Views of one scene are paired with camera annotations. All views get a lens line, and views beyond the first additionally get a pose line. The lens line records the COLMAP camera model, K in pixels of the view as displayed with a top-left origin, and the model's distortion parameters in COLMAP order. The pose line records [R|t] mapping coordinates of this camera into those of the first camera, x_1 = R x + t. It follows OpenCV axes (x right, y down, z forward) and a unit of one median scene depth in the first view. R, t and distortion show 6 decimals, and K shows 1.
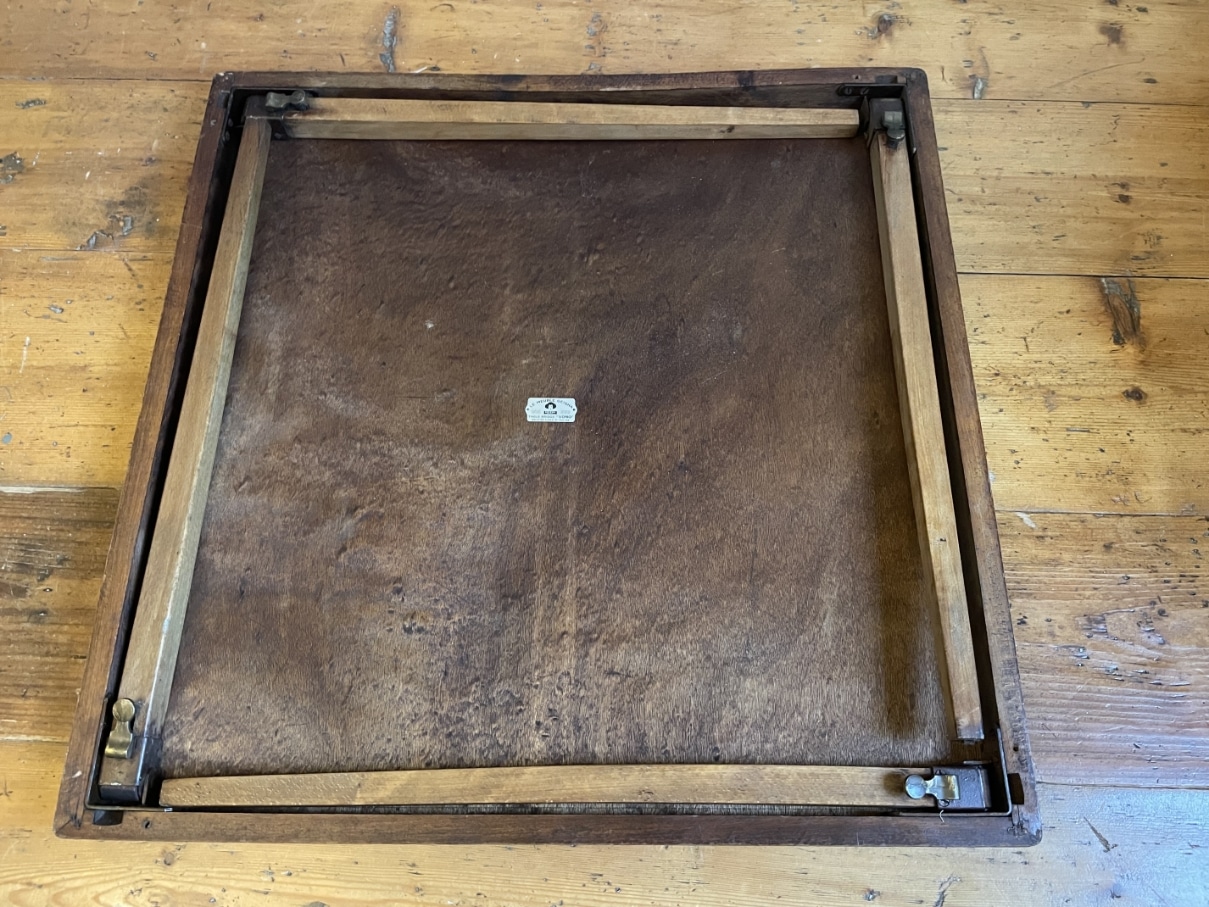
lens RADIAL K [[908.7, 0, 611.6], [0, 908.7, 452.7], [0, 0, 1]] dist [0.076688, -0.106928]
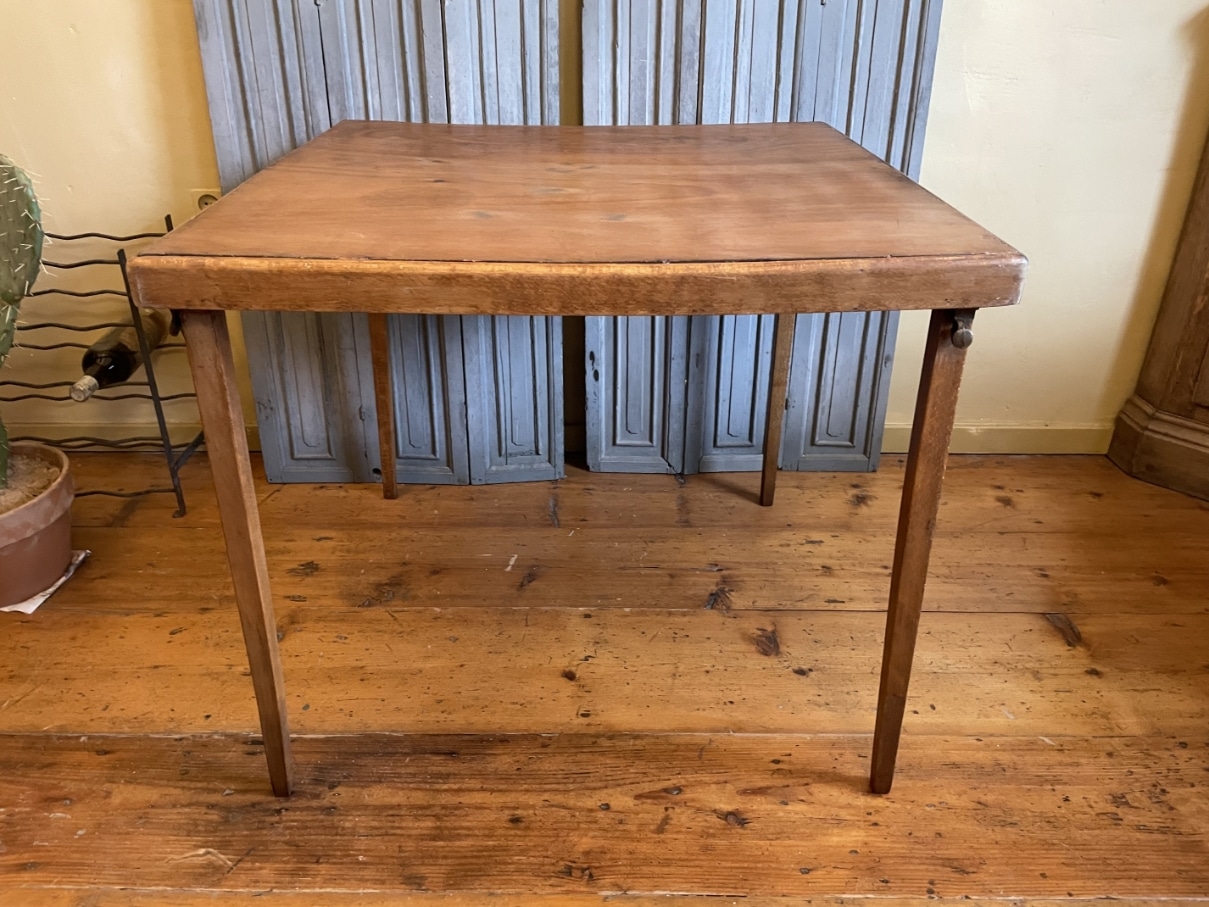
lens RADIAL K [[916.4, 0, 594.5], [0, 916.4, 436.0], [0, 0, 1]] dist [0.085483, -0.118017]
pose [[0.999638, -0.004793, 0.026491, -0.252351], [0.021074, 0.751665, -0.659208, 0.604049], [-0.016753, 0.659527, 0.751494, -0.330360]]
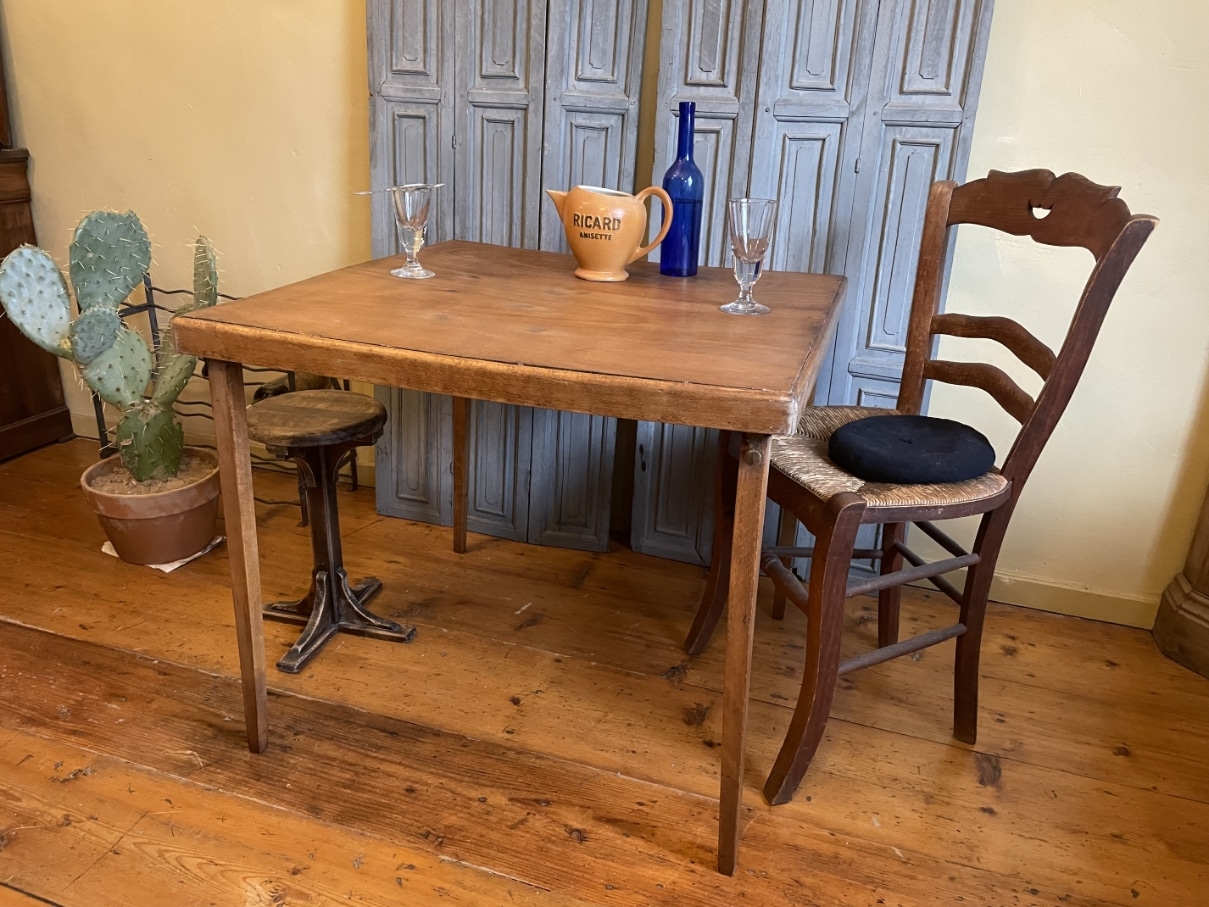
lens RADIAL K [[916.4, 0, 615.0], [0, 916.4, 451.6], [0, 0, 1]] dist [0.083647, -0.114423]
pose [[0.958388, 0.145077, -0.245855, 0.274351], [-0.279155, 0.656405, -0.700860, 0.775881], [0.059702, 0.740327, 0.669590, -0.470510]]
